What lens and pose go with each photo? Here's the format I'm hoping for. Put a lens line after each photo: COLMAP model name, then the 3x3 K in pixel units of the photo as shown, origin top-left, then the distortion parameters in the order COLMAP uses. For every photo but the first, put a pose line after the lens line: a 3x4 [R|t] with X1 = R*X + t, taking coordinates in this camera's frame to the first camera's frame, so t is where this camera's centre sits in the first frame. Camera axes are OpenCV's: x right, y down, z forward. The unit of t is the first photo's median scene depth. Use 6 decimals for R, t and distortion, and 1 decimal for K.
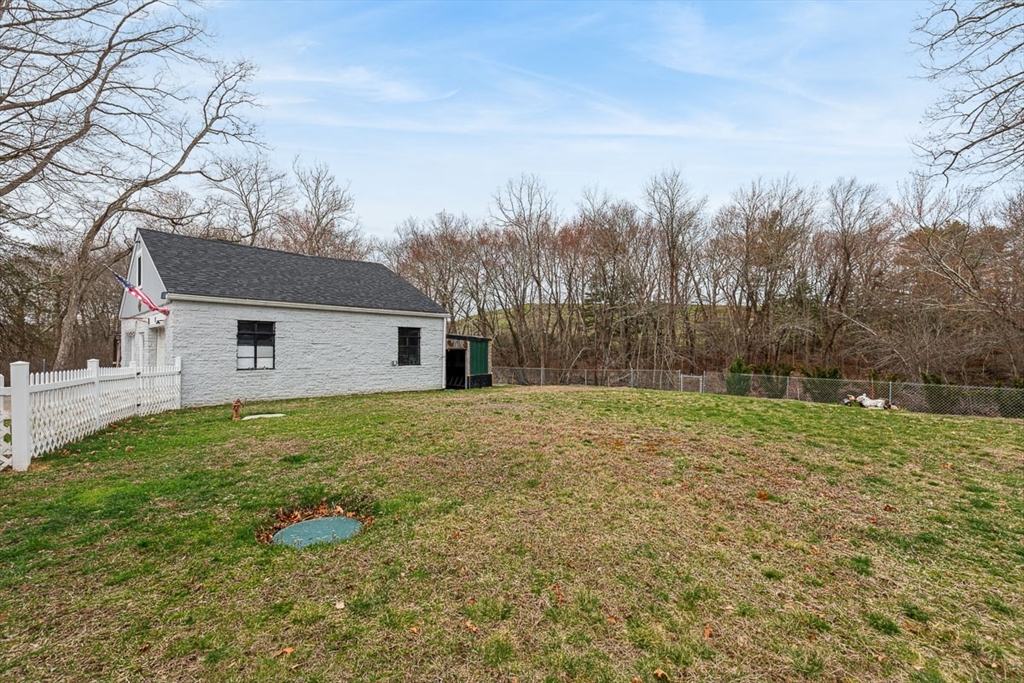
lens RADIAL K [[463.5, 0, 521.3], [0, 463.5, 350.4], [0, 0, 1]] dist [0.012056, -0.003170]
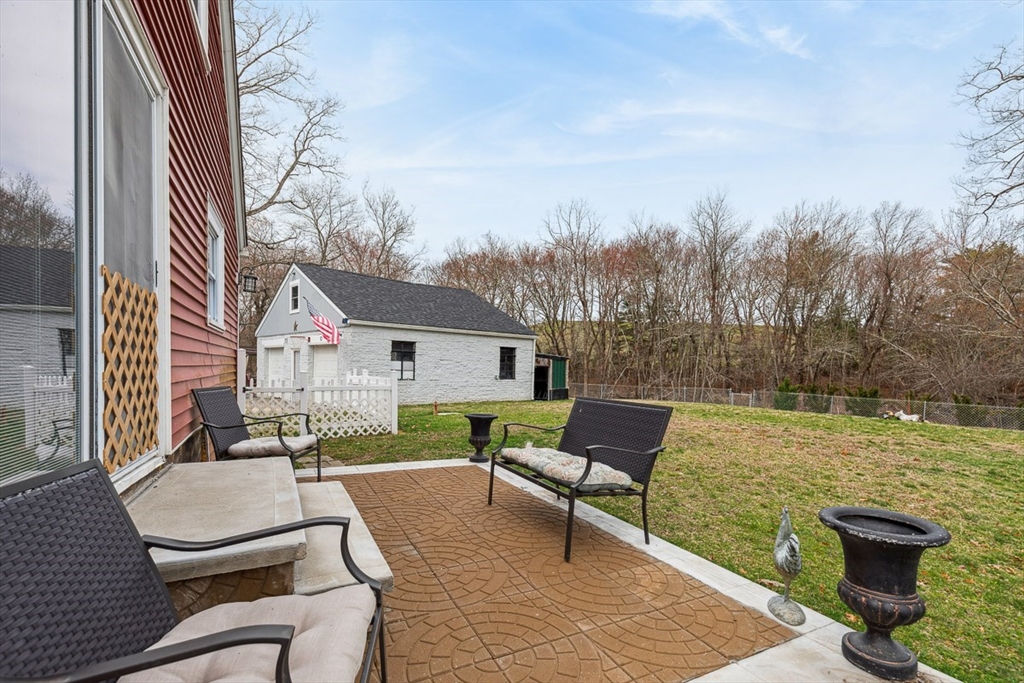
lens RADIAL K [[463.5, 0, 531.8], [0, 463.5, 382.1], [0, 0, 1]] dist [0.012056, -0.003170]
pose [[0.999211, 0.018549, -0.035126, -0.060602], [-0.017442, 0.999349, 0.031579, 0.000342], [0.035689, -0.030941, 0.998884, -0.080458]]
